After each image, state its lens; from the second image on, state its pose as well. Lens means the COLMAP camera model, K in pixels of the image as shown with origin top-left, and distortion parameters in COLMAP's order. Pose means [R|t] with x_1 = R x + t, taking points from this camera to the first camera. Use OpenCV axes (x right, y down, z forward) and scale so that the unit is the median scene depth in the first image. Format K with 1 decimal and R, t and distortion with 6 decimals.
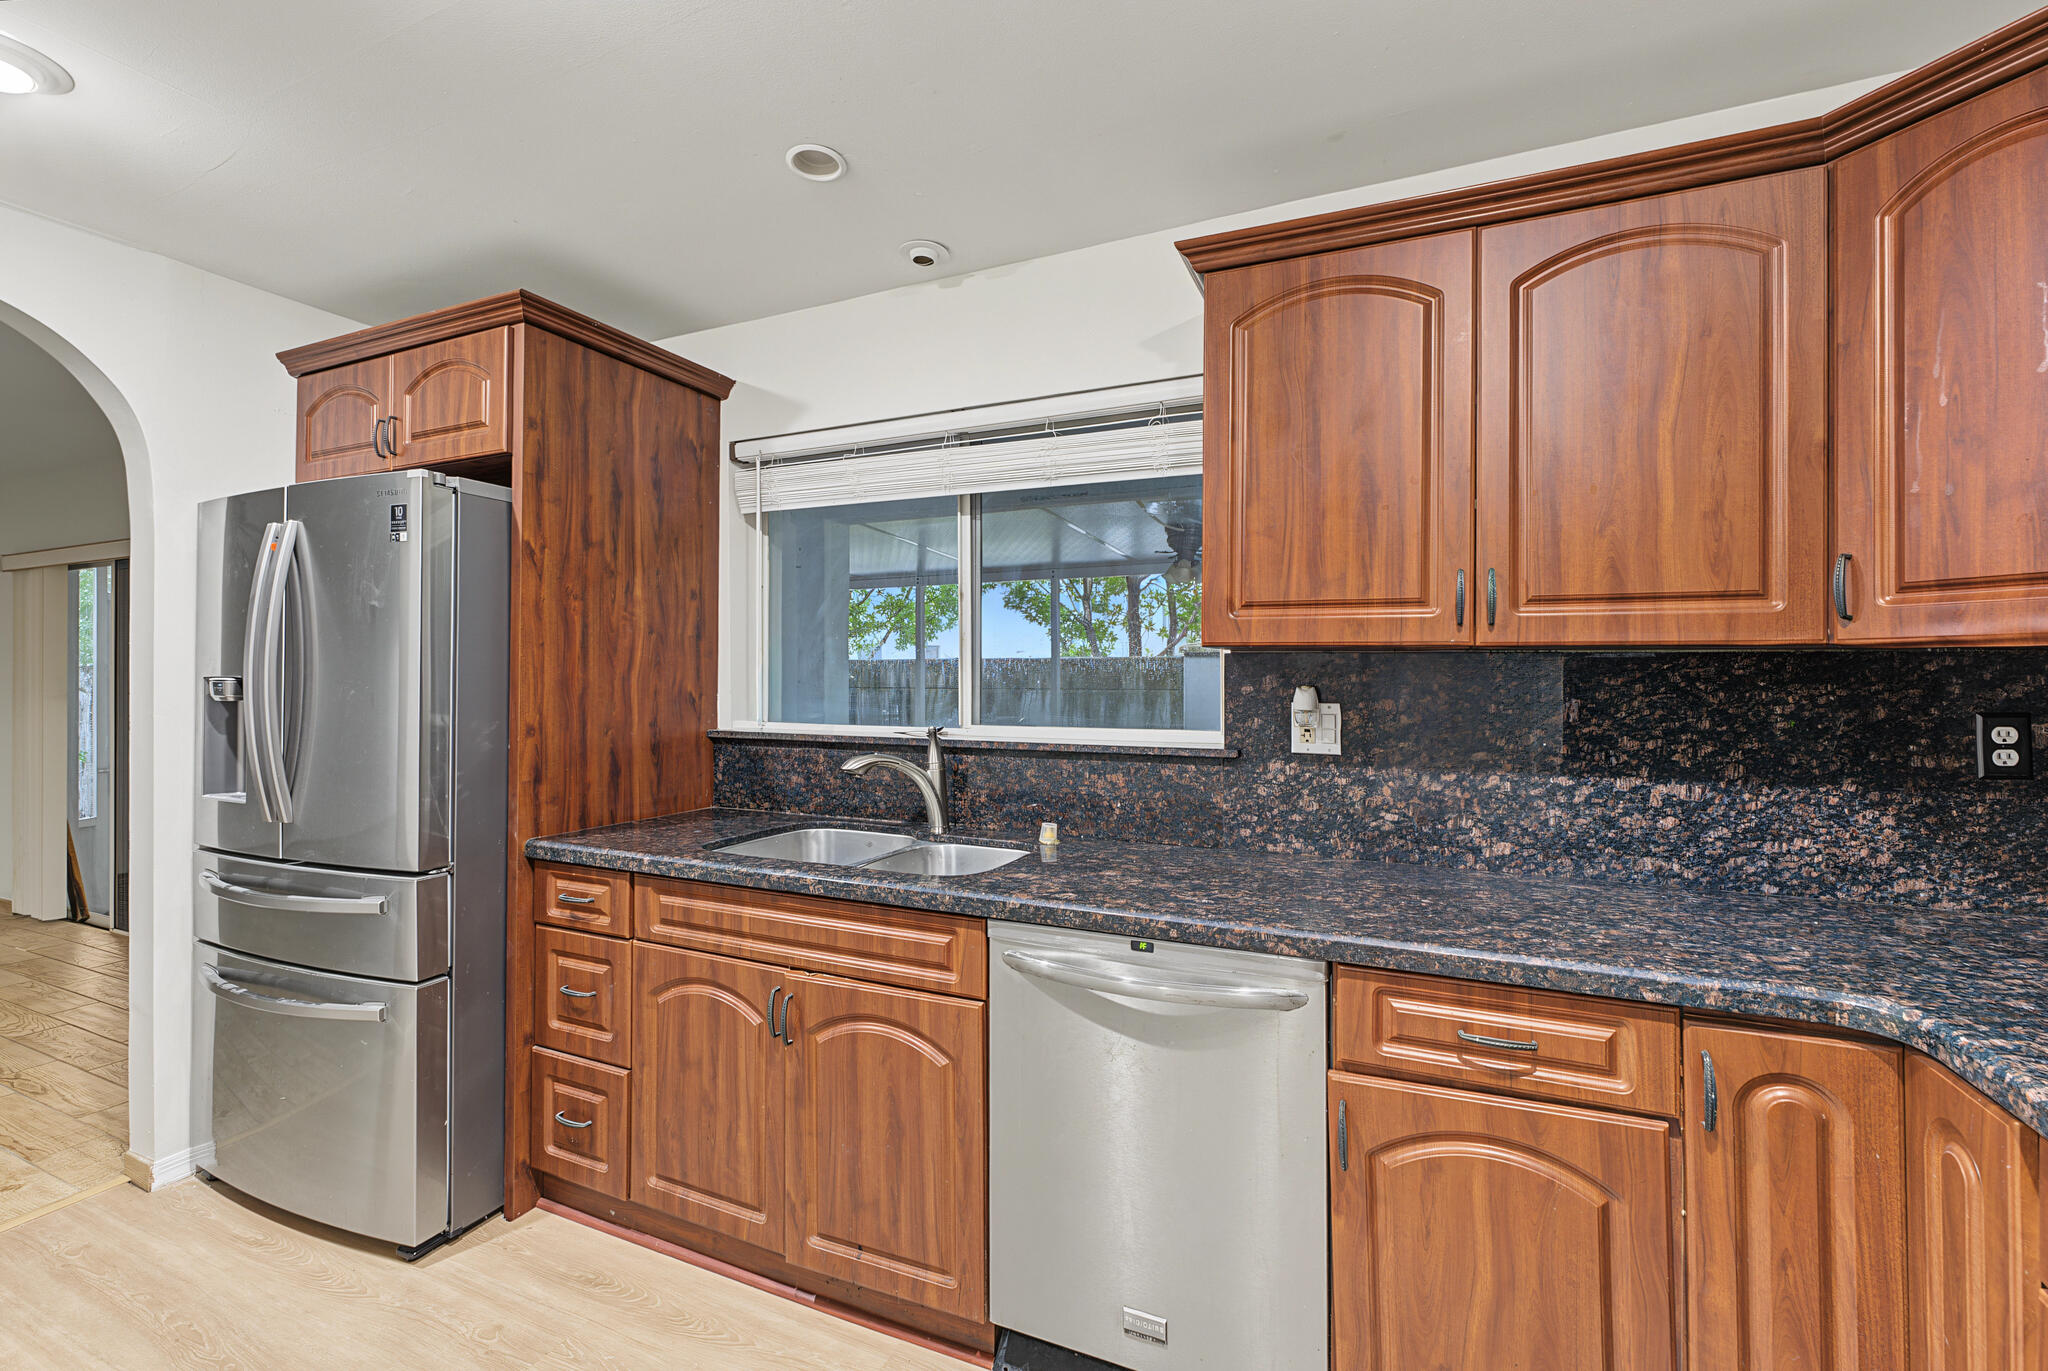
lens RADIAL K [[829.8, 0, 1017.5], [0, 829.8, 668.6], [0, 0, 1]] dist [-0.005162, 0.000627]
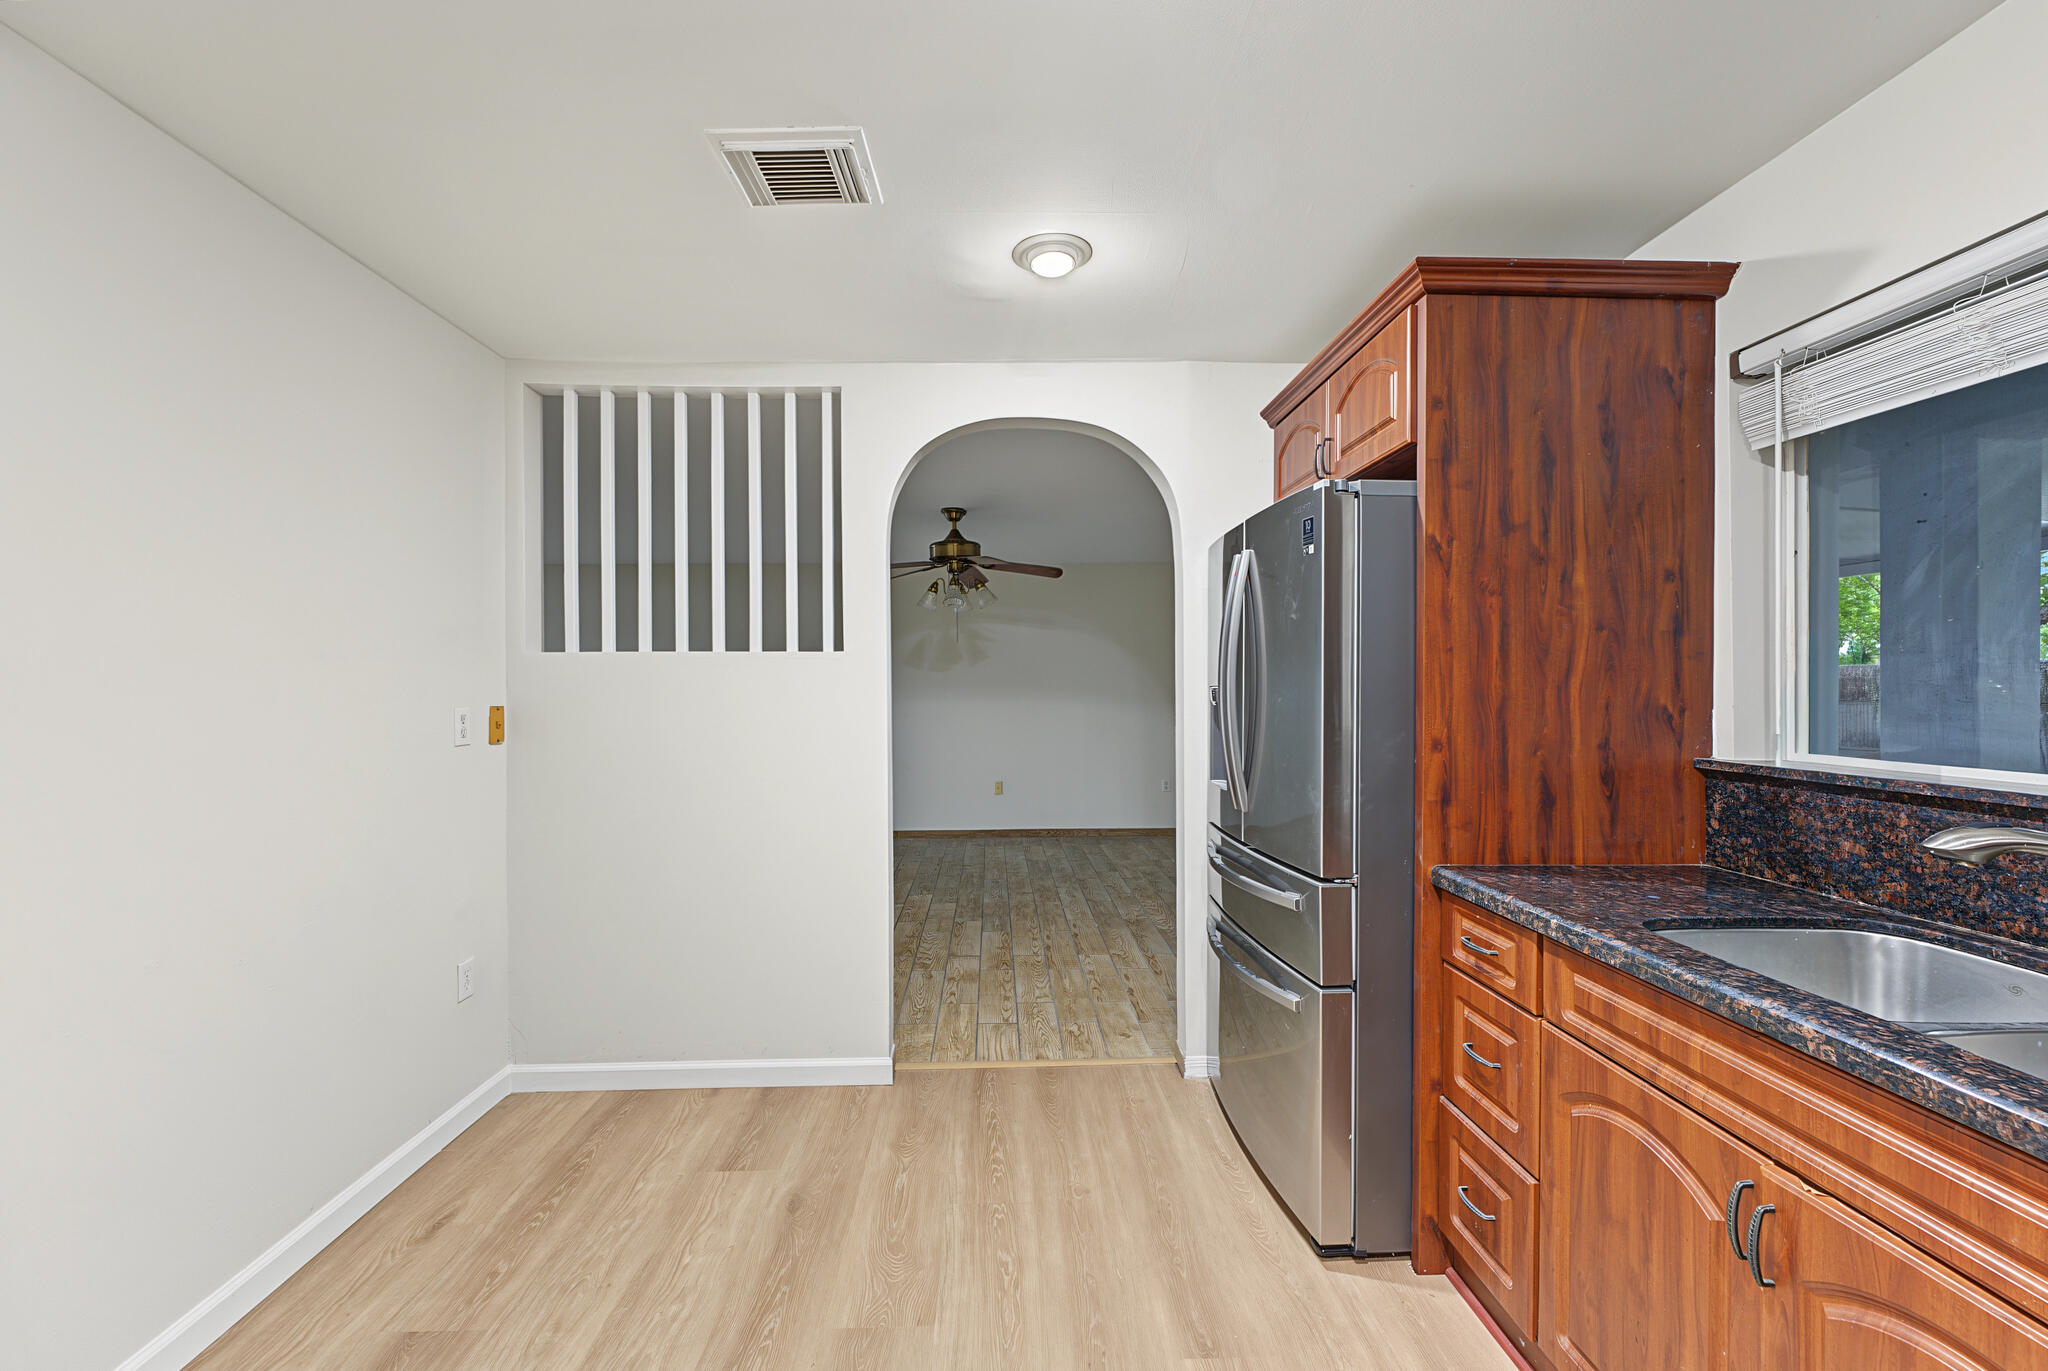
lens RADIAL K [[829.8, 0, 1036.1], [0, 829.8, 687.3], [0, 0, 1]] dist [-0.005162, 0.000627]
pose [[0.451449, 0.000192, -0.892297, 0.019554], [0.009484, 0.999942, 0.005014, 0.003122], [0.892246, -0.010727, 0.451421, 0.202669]]
